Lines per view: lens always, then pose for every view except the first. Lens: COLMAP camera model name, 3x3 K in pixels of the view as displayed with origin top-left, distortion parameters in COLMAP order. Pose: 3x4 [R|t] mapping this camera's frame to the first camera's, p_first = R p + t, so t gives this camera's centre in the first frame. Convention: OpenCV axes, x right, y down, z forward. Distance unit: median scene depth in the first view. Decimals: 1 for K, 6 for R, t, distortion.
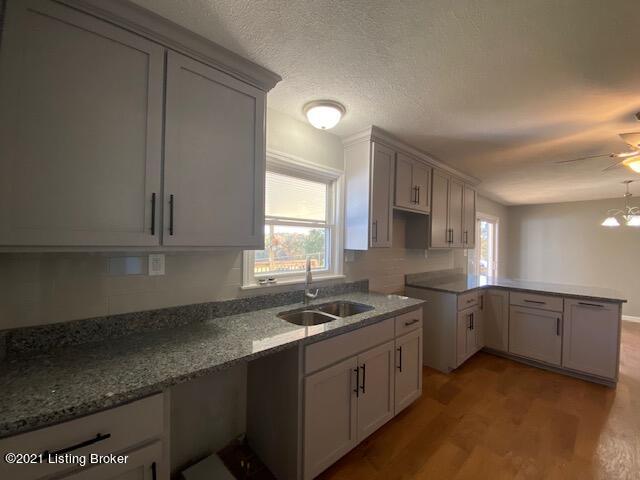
lens RADIAL K [[258.2, 0, 318.2], [0, 258.2, 240.7], [0, 0, 1]] dist [0.029275, -0.023818]
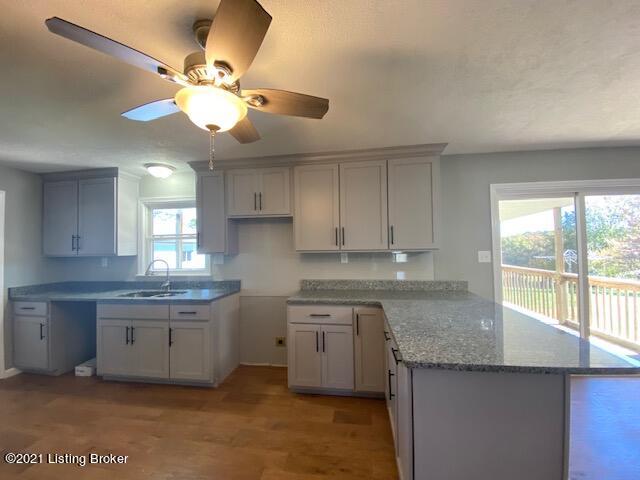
lens RADIAL K [[258.2, 0, 318.2], [0, 258.2, 240.7], [0, 0, 1]] dist [0.029275, -0.023818]
pose [[0.633389, -0.054445, -0.771916, 1.482143], [0.036193, 0.998514, -0.040730, 0.036567], [0.772987, -0.002140, 0.634418, 0.592548]]
